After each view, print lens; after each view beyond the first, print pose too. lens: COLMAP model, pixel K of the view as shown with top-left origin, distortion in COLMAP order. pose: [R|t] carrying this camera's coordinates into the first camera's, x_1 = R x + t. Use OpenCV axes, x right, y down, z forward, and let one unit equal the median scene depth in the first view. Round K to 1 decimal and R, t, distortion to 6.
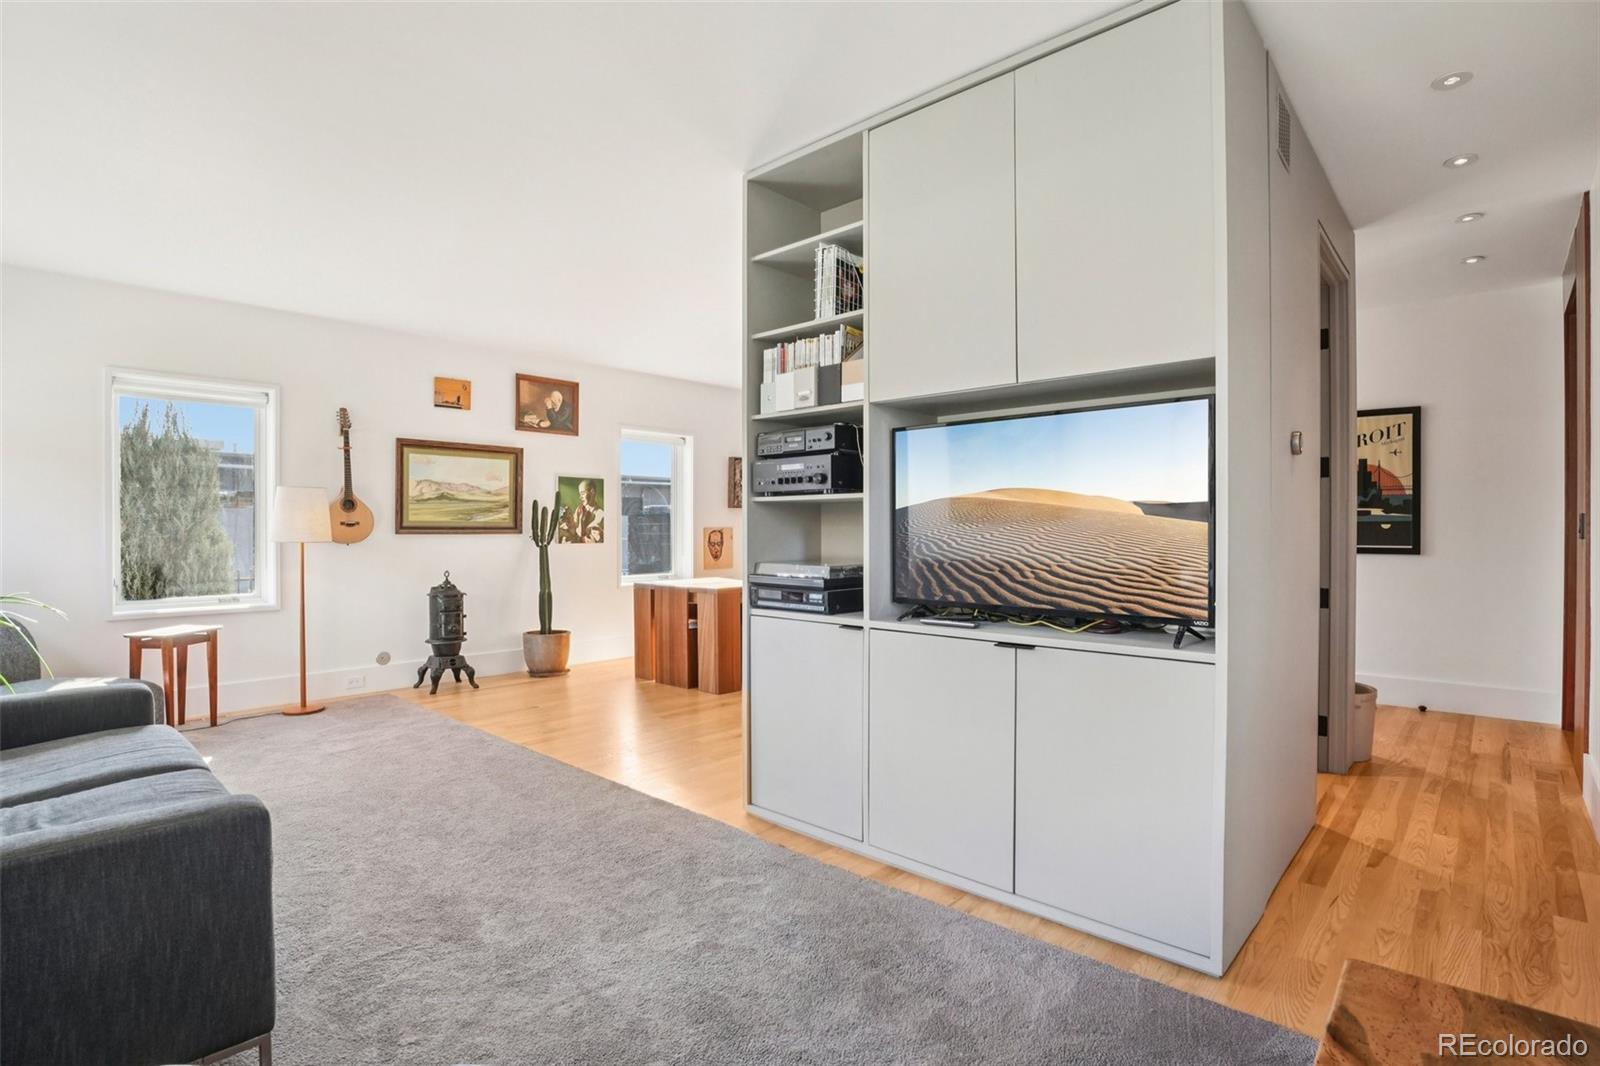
lens RADIAL K [[788.0, 0, 796.4], [0, 788.0, 534.9], [0, 0, 1]] dist [-0.038950, 0.008806]
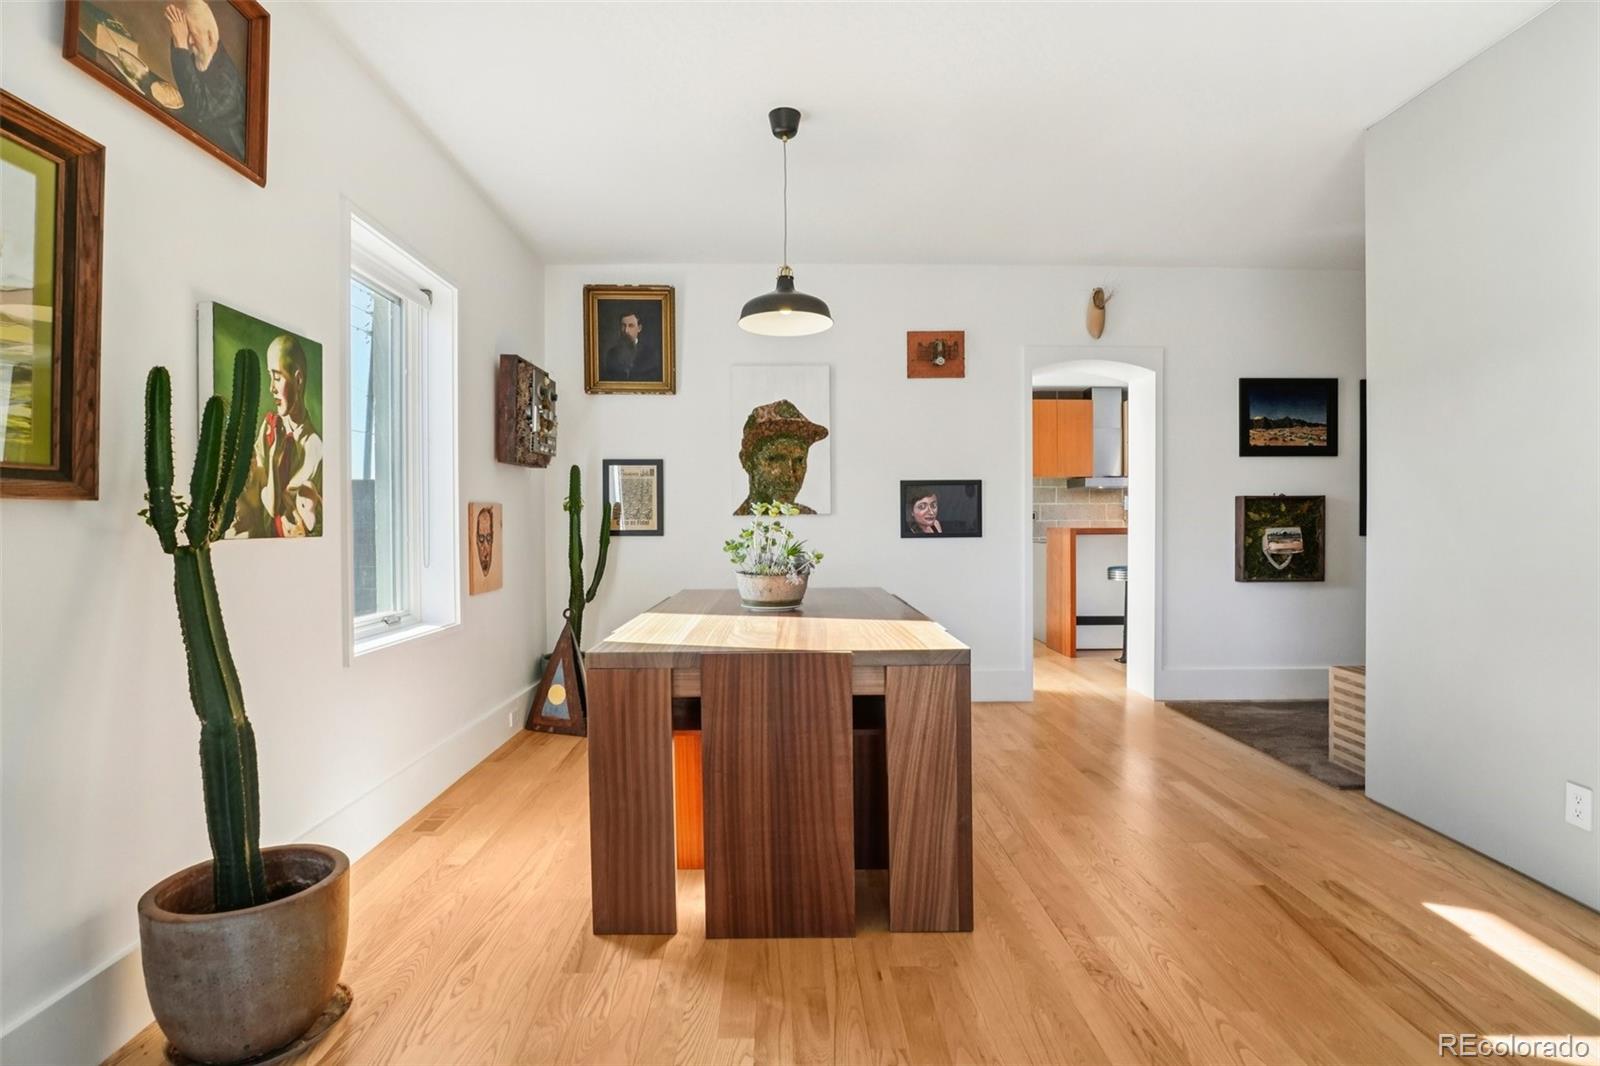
lens RADIAL K [[788.0, 0, 812.1], [0, 788.0, 533.8], [0, 0, 1]] dist [-0.038950, 0.008806]
pose [[0.708828, -0.009982, 0.705310, -0.345774], [0.007693, 0.999950, 0.006421, 0.008906], [-0.705339, 0.000875, 0.708869, 0.650380]]
